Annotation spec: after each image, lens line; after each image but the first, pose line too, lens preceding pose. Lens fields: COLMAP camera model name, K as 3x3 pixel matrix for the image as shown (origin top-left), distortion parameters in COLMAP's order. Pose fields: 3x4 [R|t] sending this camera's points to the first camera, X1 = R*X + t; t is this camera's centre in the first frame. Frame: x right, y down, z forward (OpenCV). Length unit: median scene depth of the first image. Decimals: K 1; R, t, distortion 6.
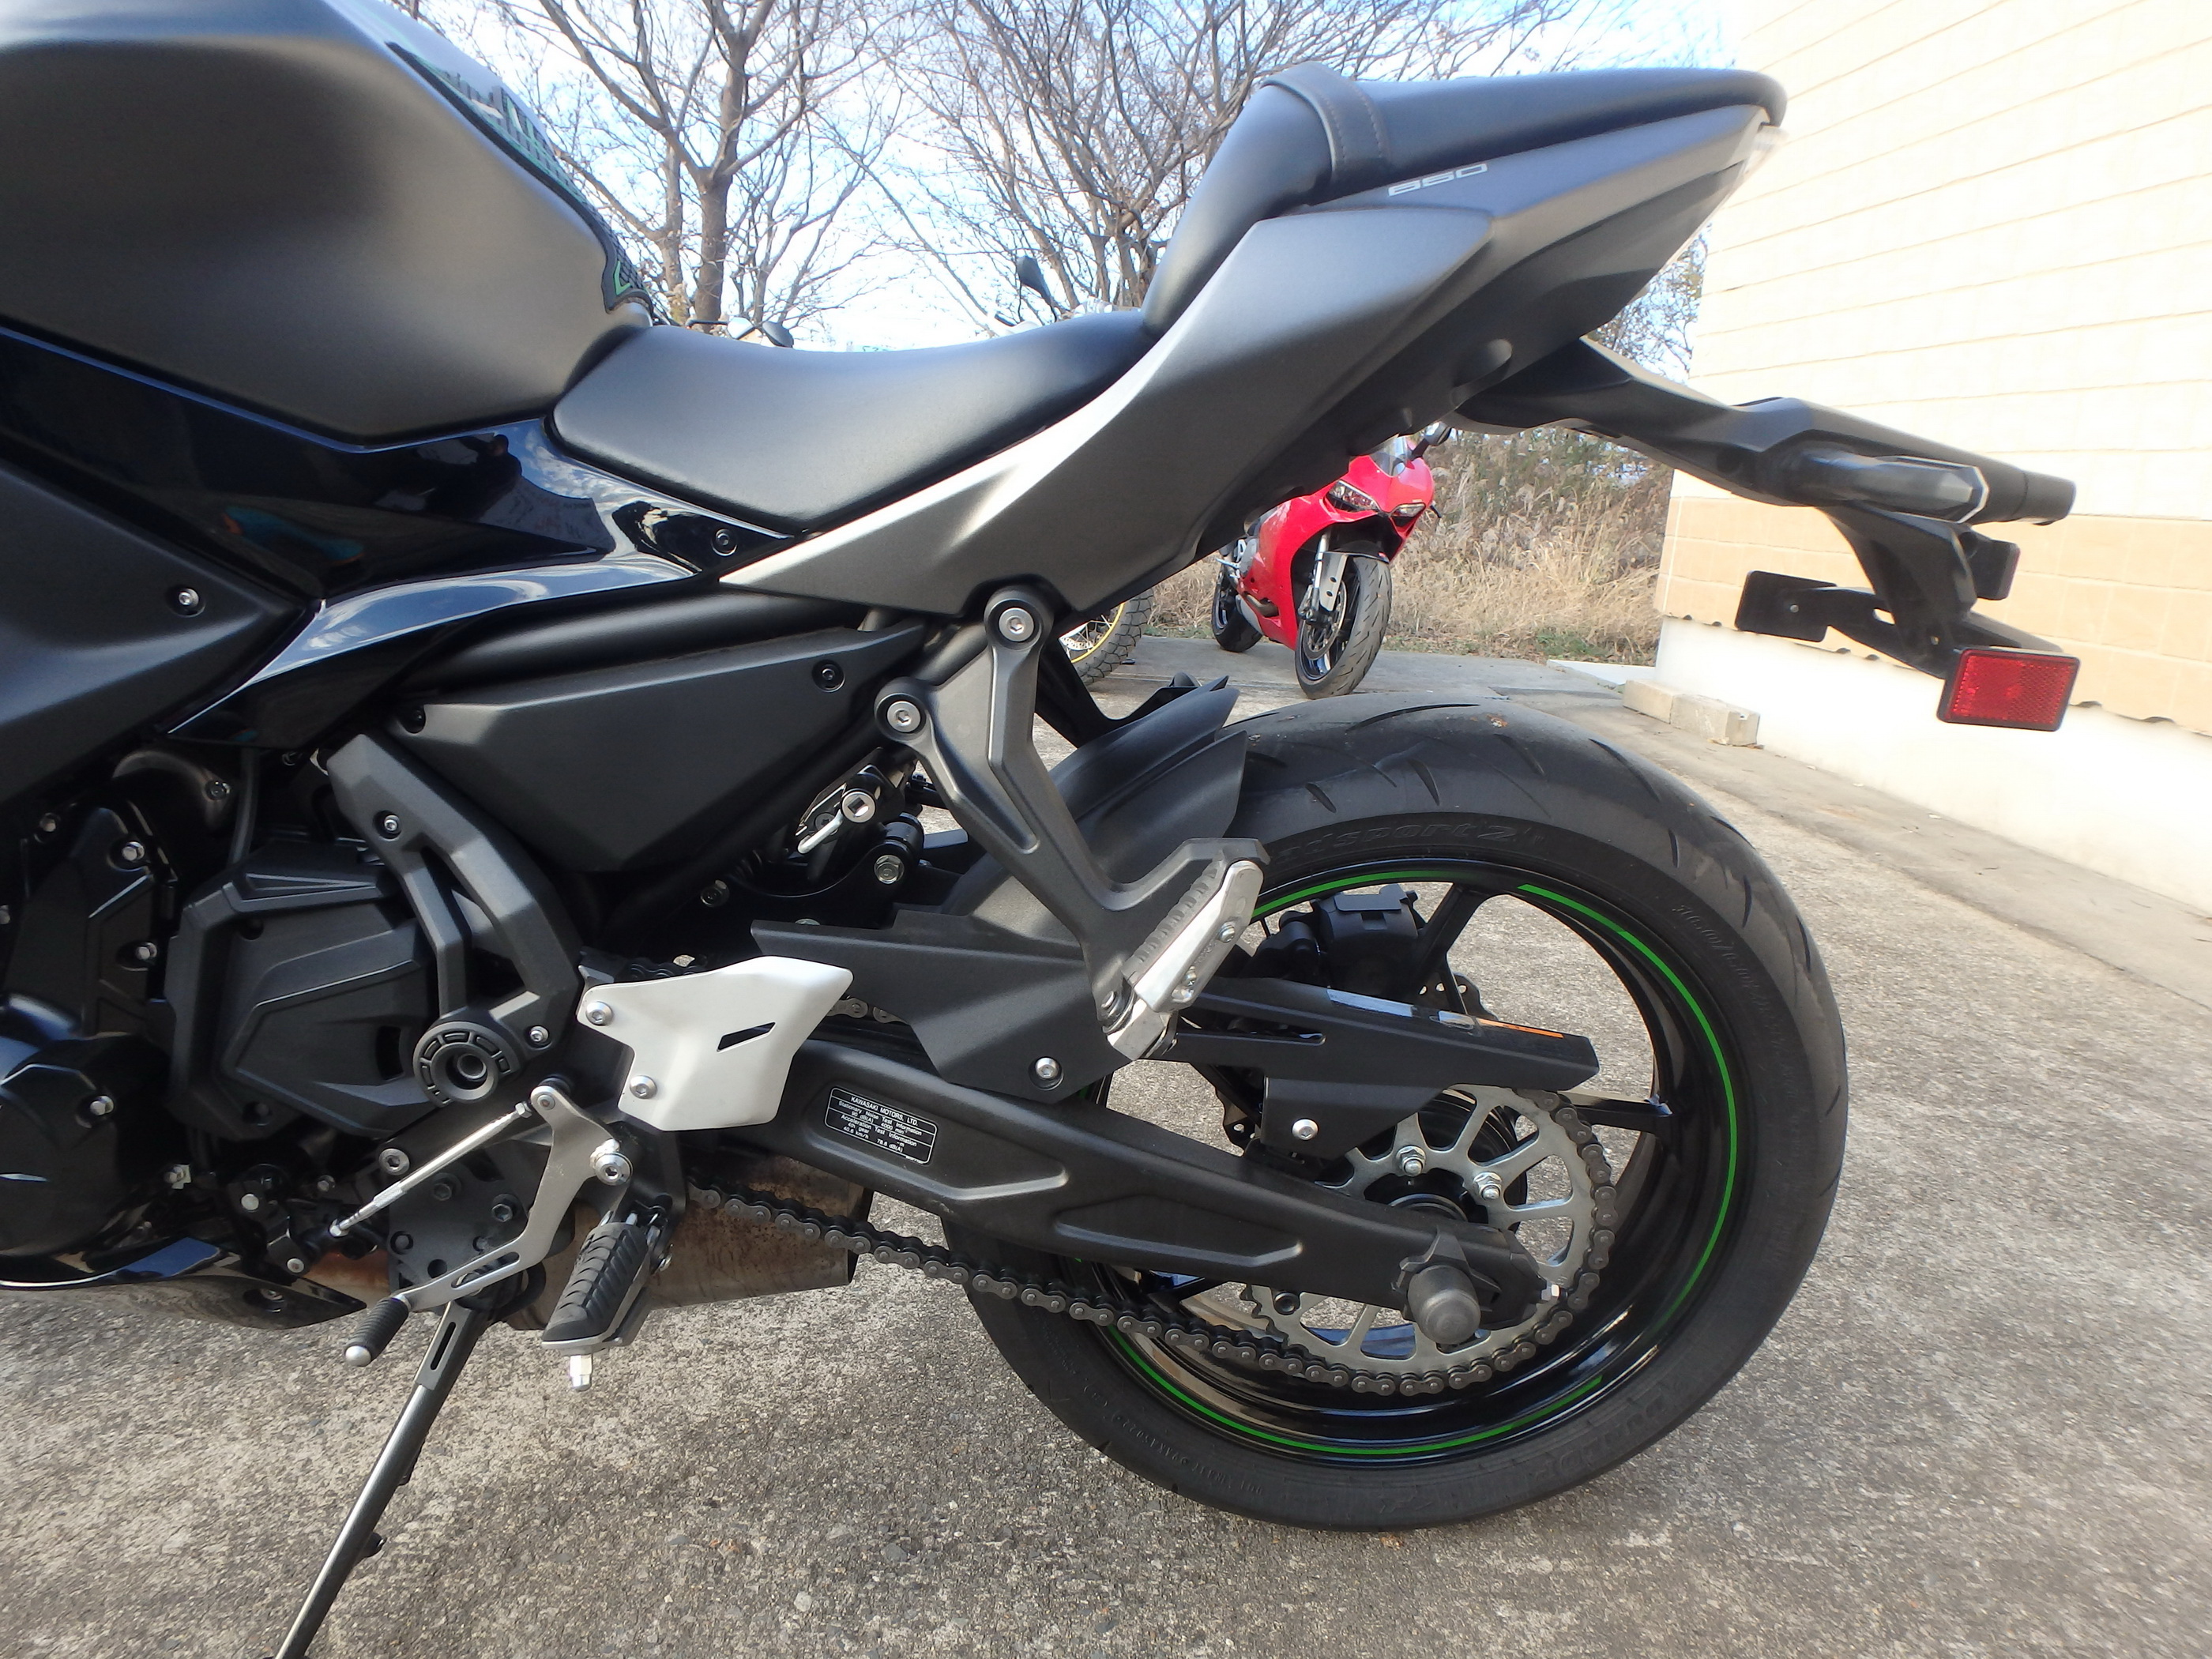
lens RADIAL K [[1376.3, 0, 1112.6], [0, 1376.3, 811.0], [0, 0, 1]] dist [-0.032804, -0.000246]
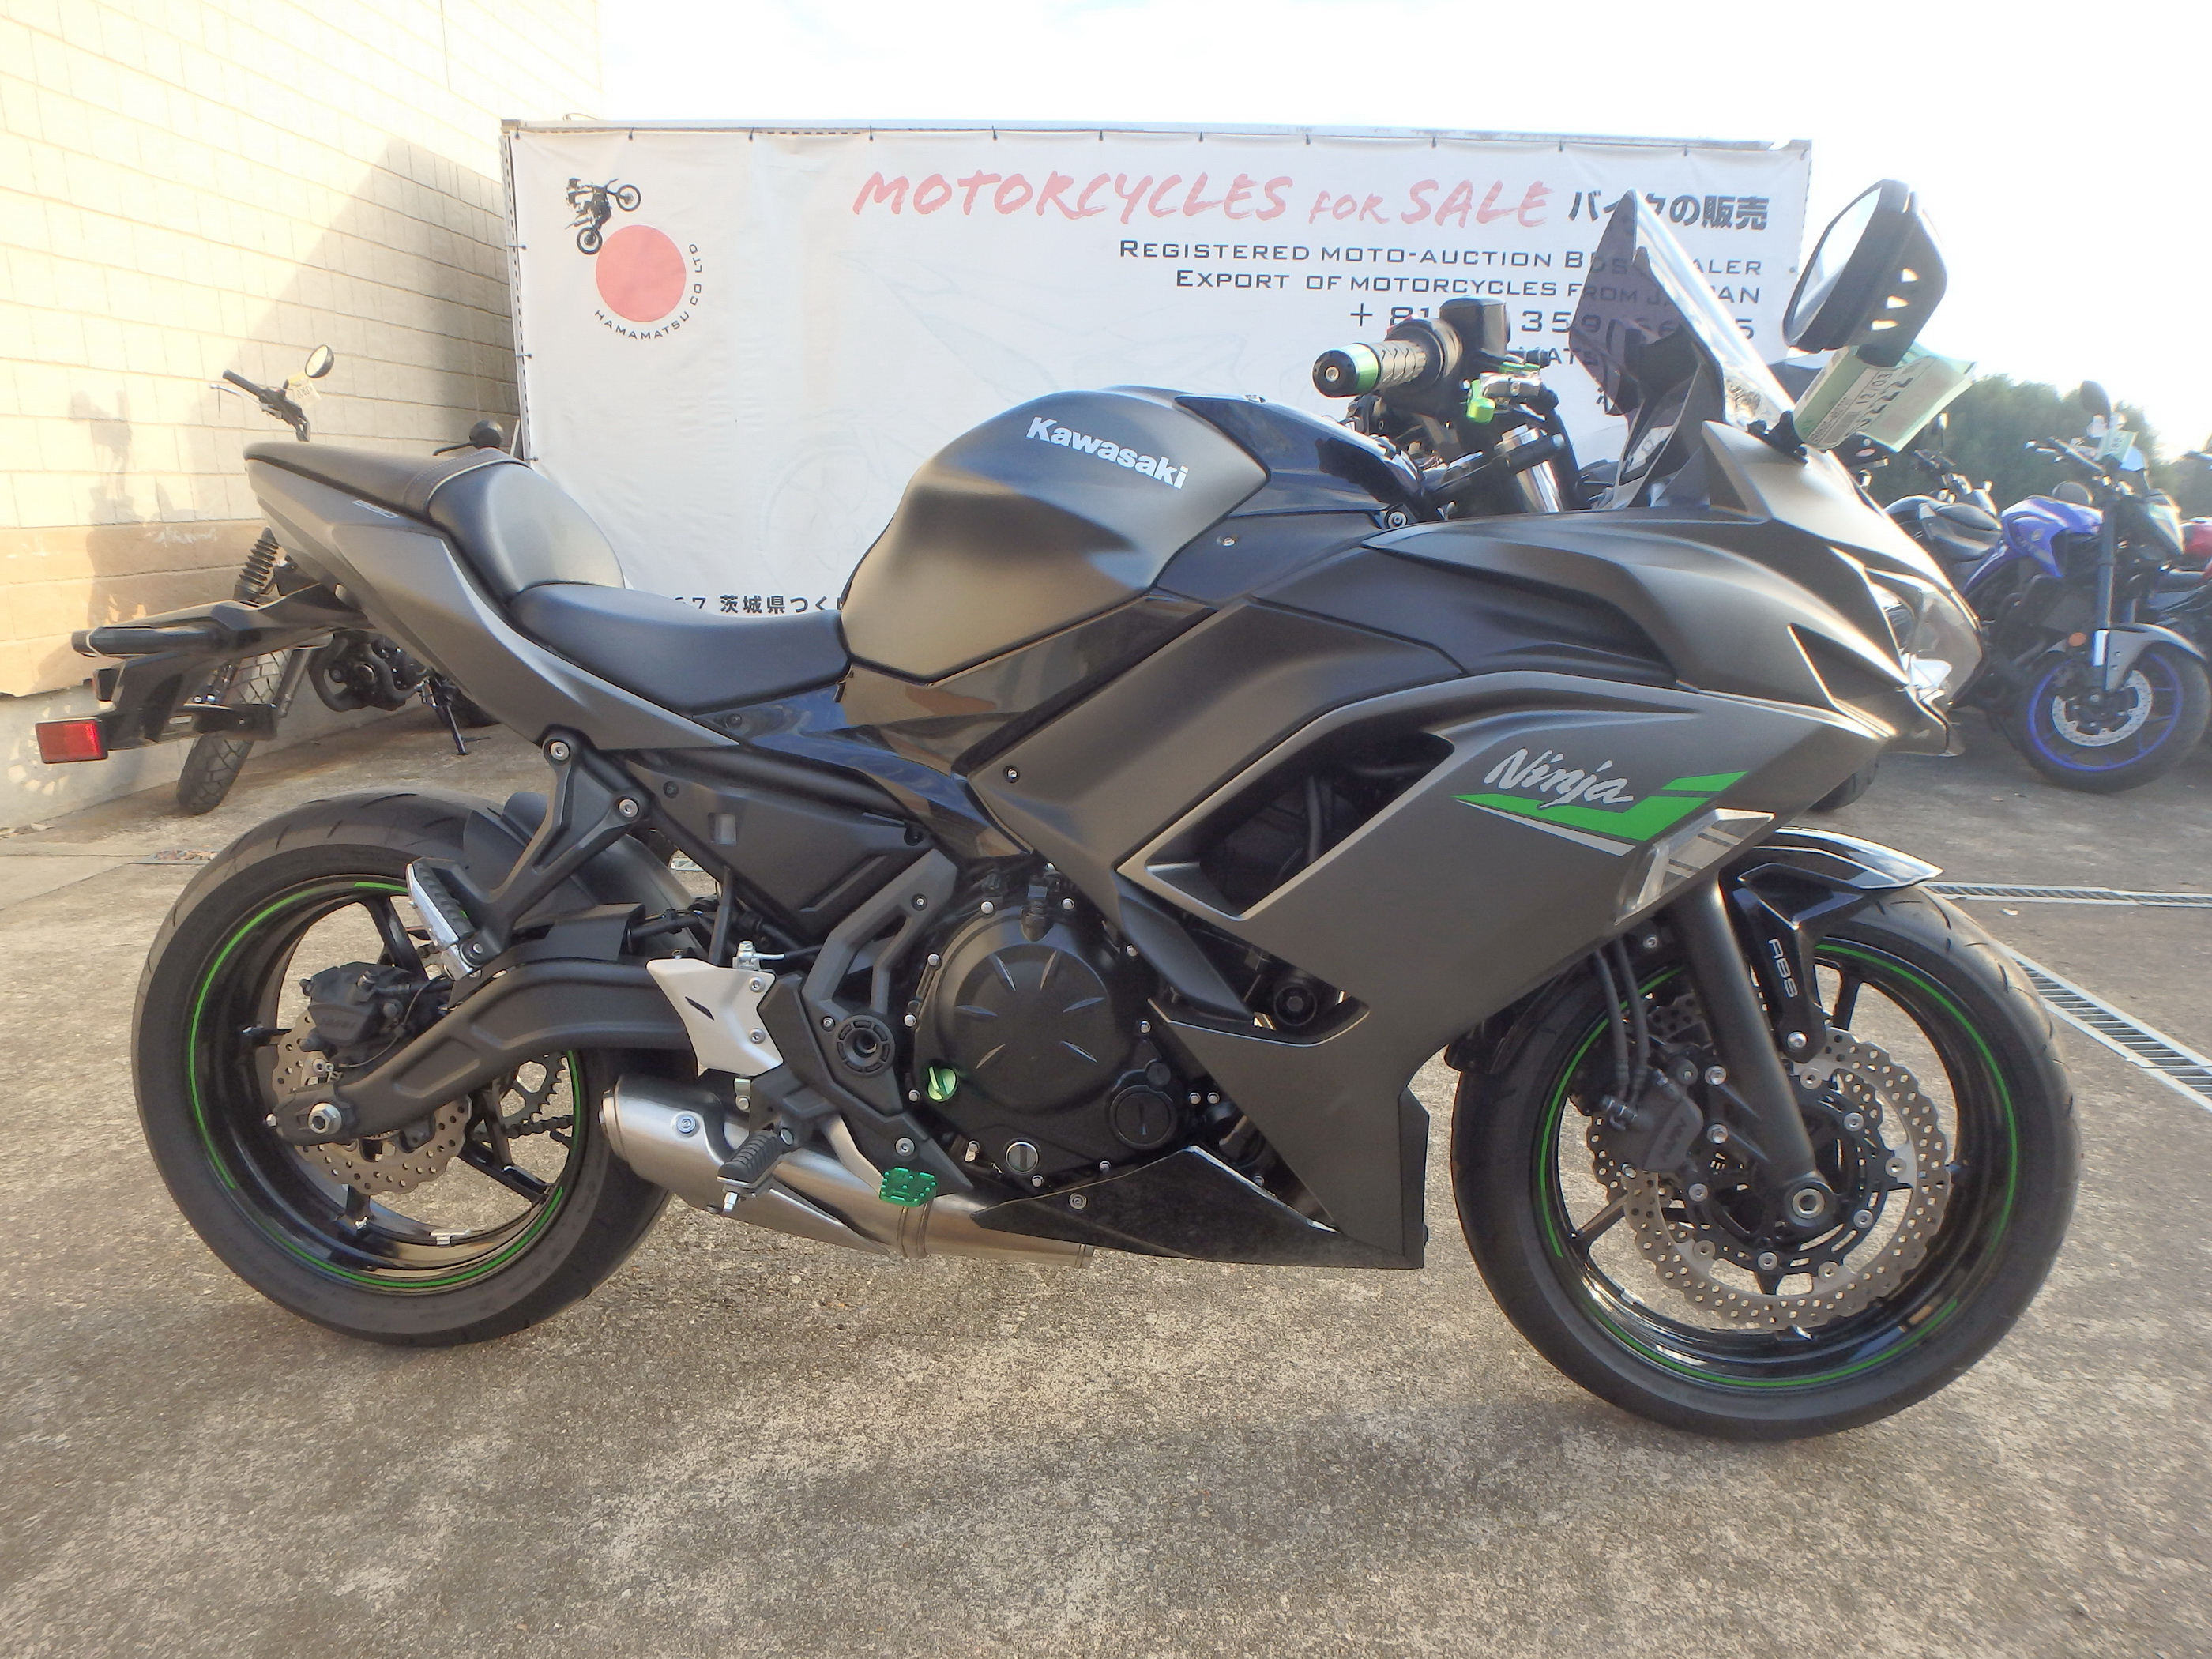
lens RADIAL K [[1354.2, 0, 1119.4], [0, 1354.2, 825.8], [0, 0, 1]] dist [-0.023962, -0.008393]
pose [[-0.991022, -0.093692, 0.095375, -0.868658], [-0.036859, 0.877194, 0.478720, -0.928829], [-0.128514, 0.470907, -0.872772, 2.515656]]
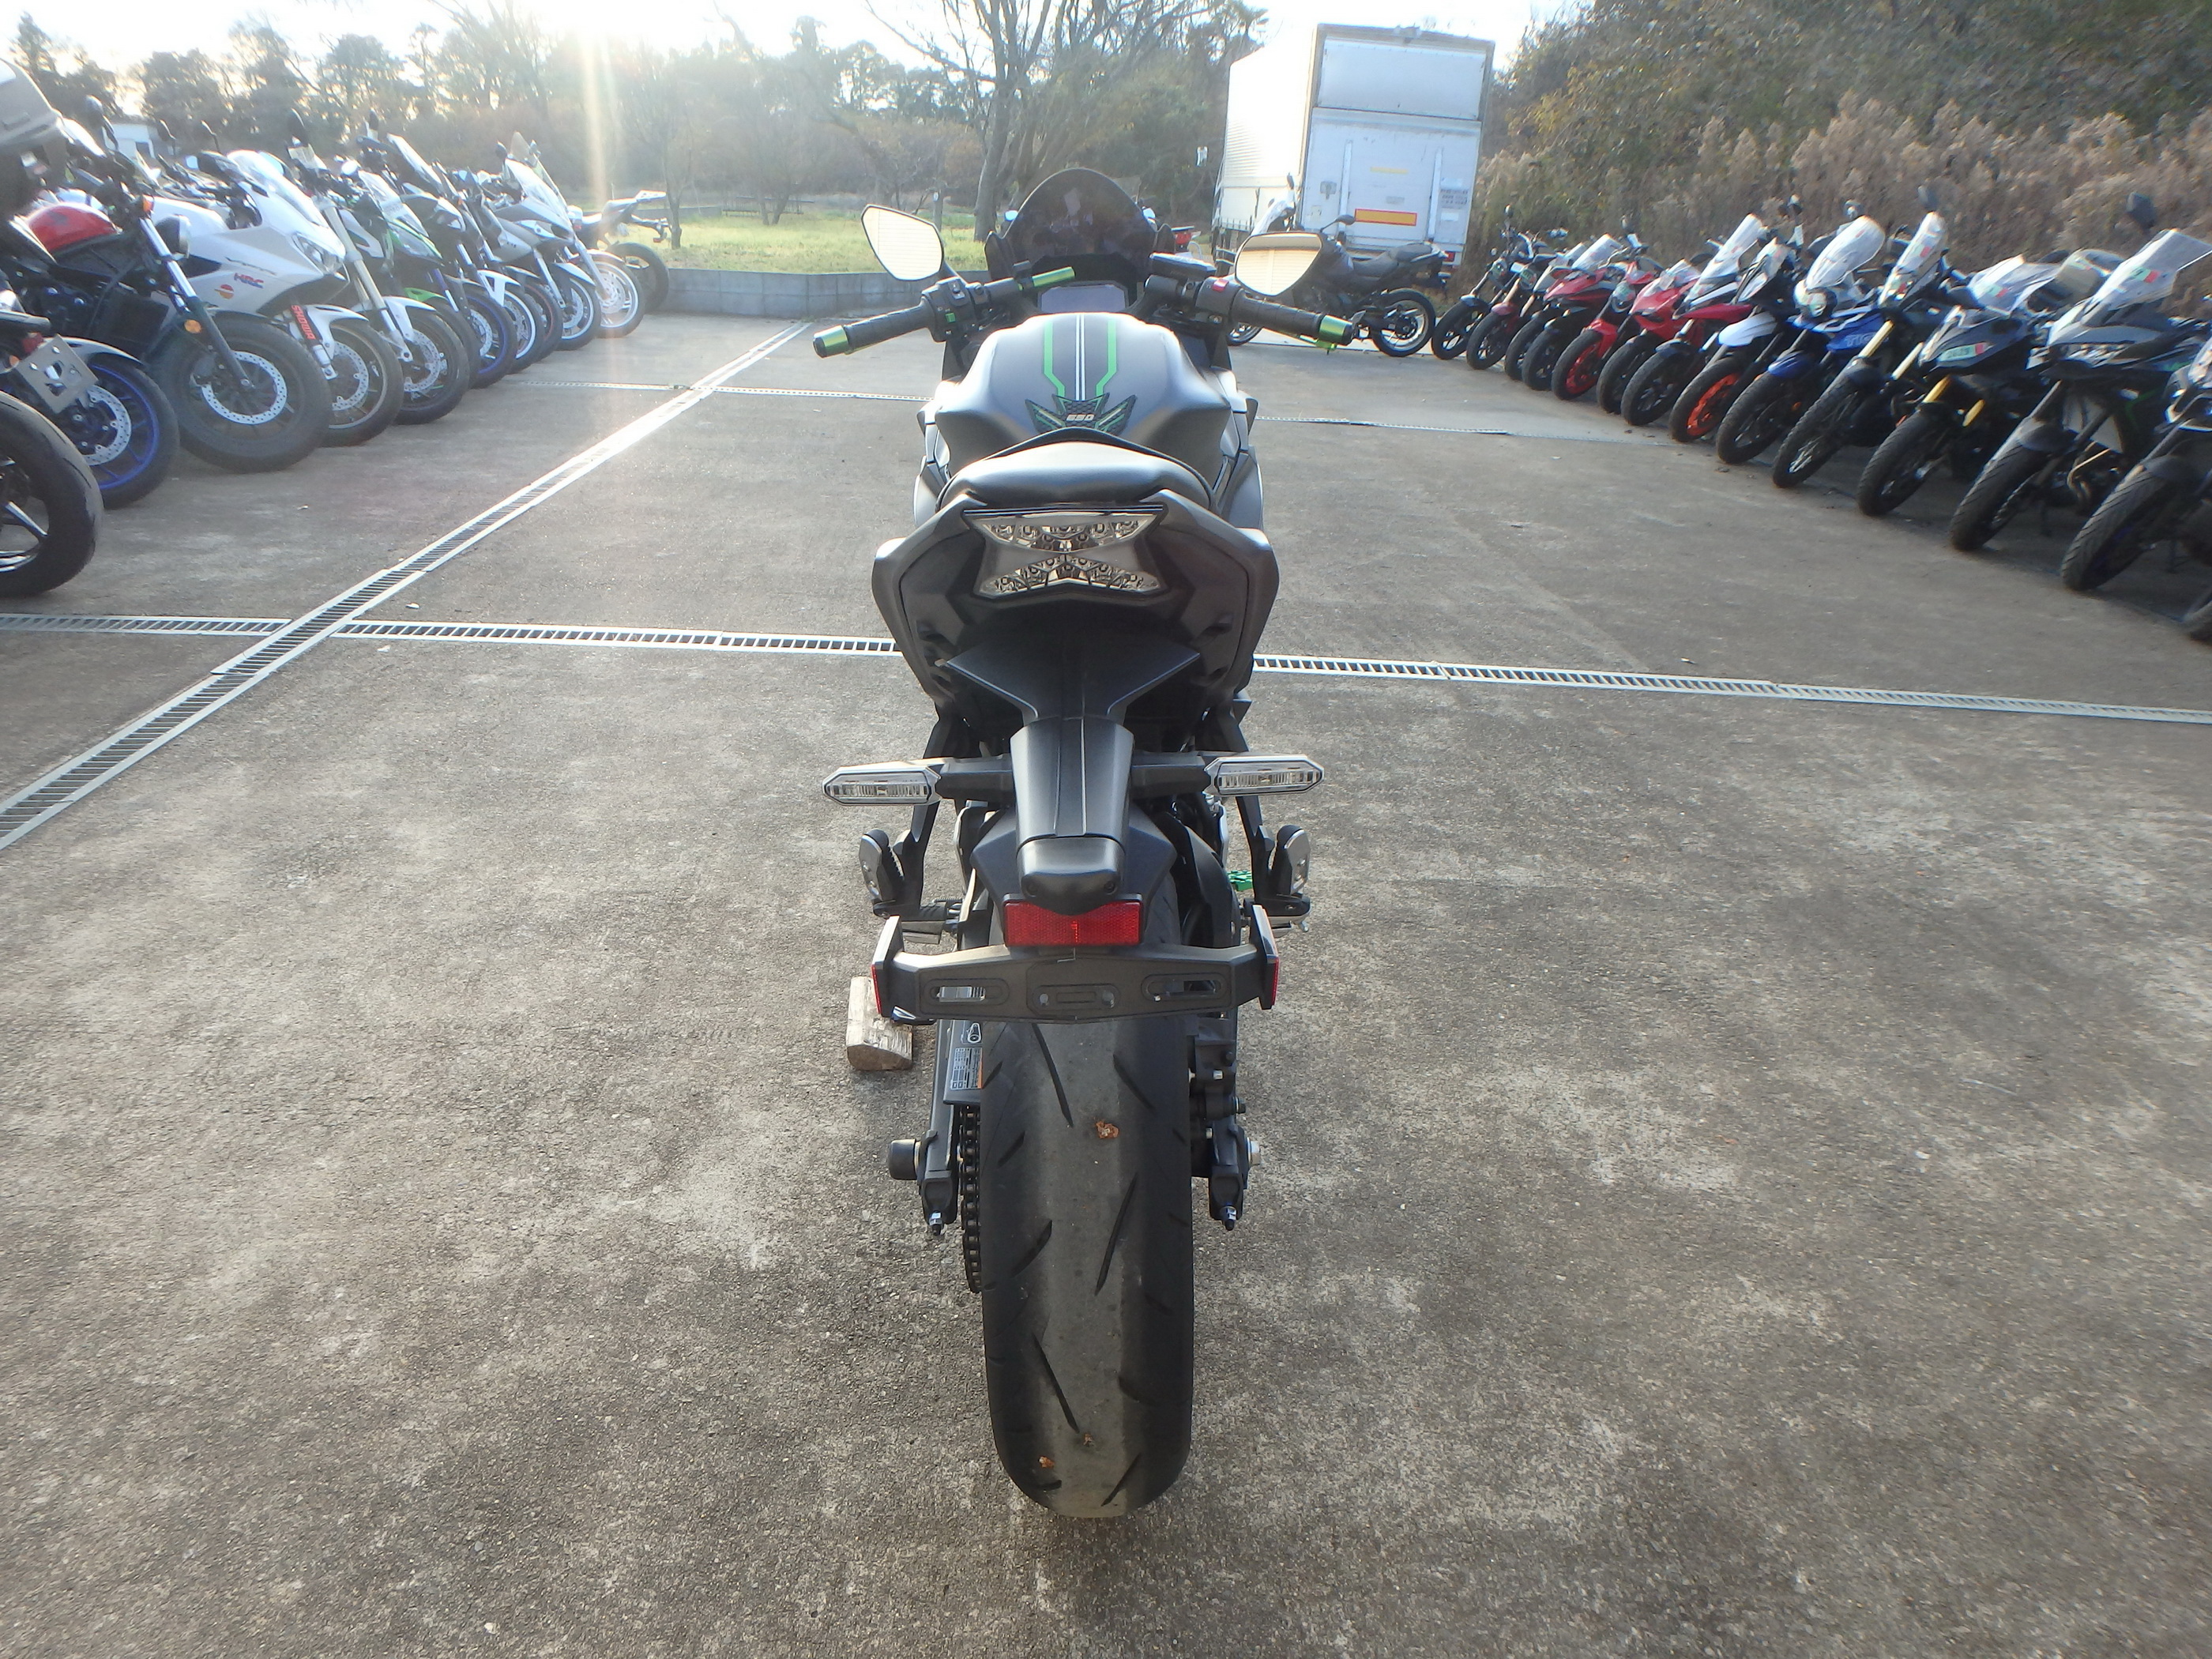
lens RADIAL K [[1382.3, 0, 1112.0], [0, 1382.3, 794.3], [0, 0, 1]] dist [-0.048190, 0.018053]
pose [[0.001059, 0.341796, -0.939773, 1.658265], [-0.305653, 0.894910, 0.325135, -0.660757], [0.952142, 0.286900, 0.105419, 0.903595]]
